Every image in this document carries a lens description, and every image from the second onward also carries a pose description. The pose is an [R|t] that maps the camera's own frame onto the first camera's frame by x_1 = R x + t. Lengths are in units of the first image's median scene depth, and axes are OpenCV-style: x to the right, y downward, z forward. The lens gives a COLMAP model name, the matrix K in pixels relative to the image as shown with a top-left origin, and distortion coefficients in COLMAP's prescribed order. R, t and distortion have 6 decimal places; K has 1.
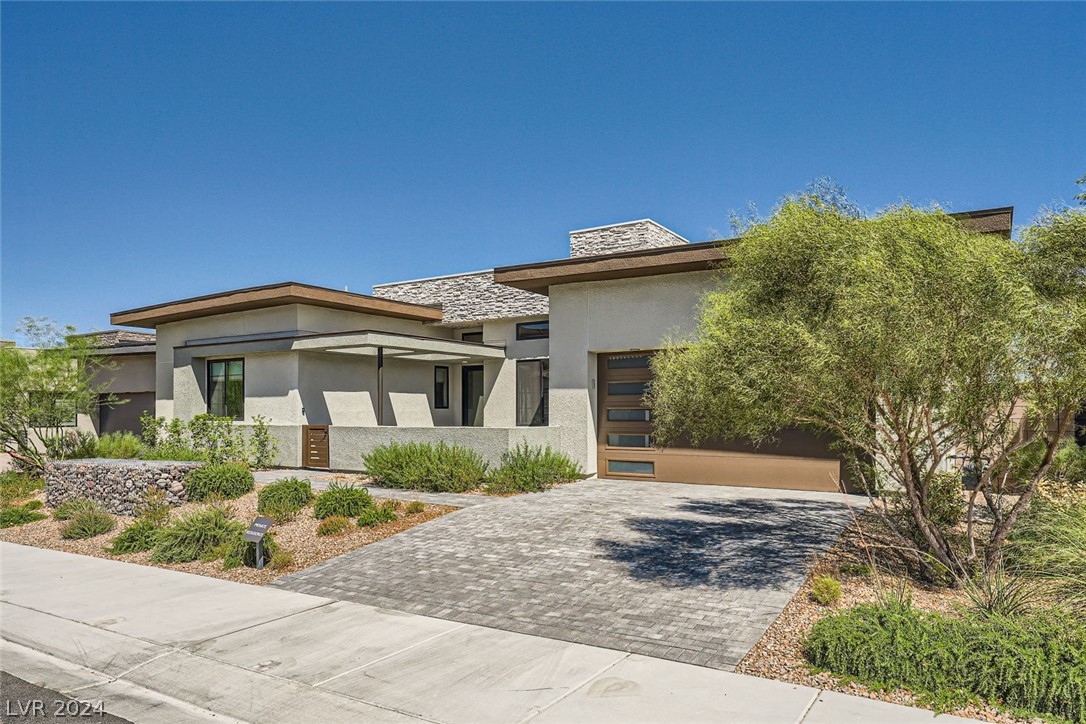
lens RADIAL K [[680.3, 0, 565.2], [0, 680.3, 397.1], [0, 0, 1]] dist [0.001068, -0.000055]
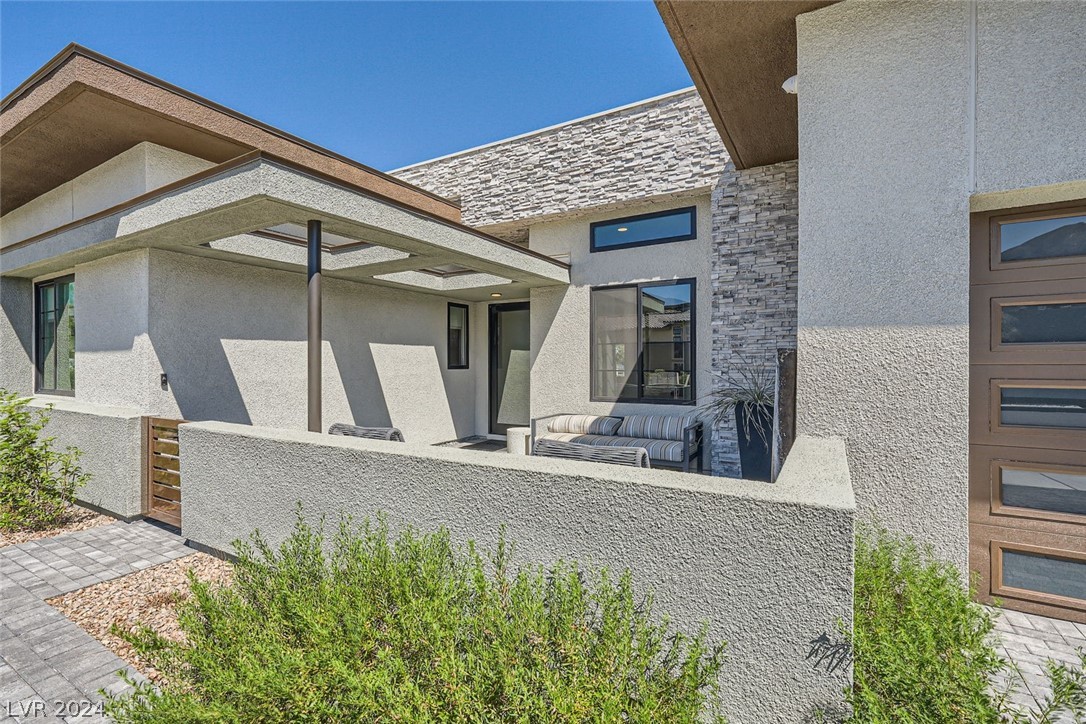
lens RADIAL K [[511.2, 0, 538.5], [0, 511.2, 347.8], [0, 0, 1]] dist [-0.000523, -0.000045]
pose [[0.999954, 0.000963, -0.009503, -0.110780], [-0.001011, 0.999987, -0.005068, -0.000714], [0.009498, 0.005078, 0.999942, 0.565559]]
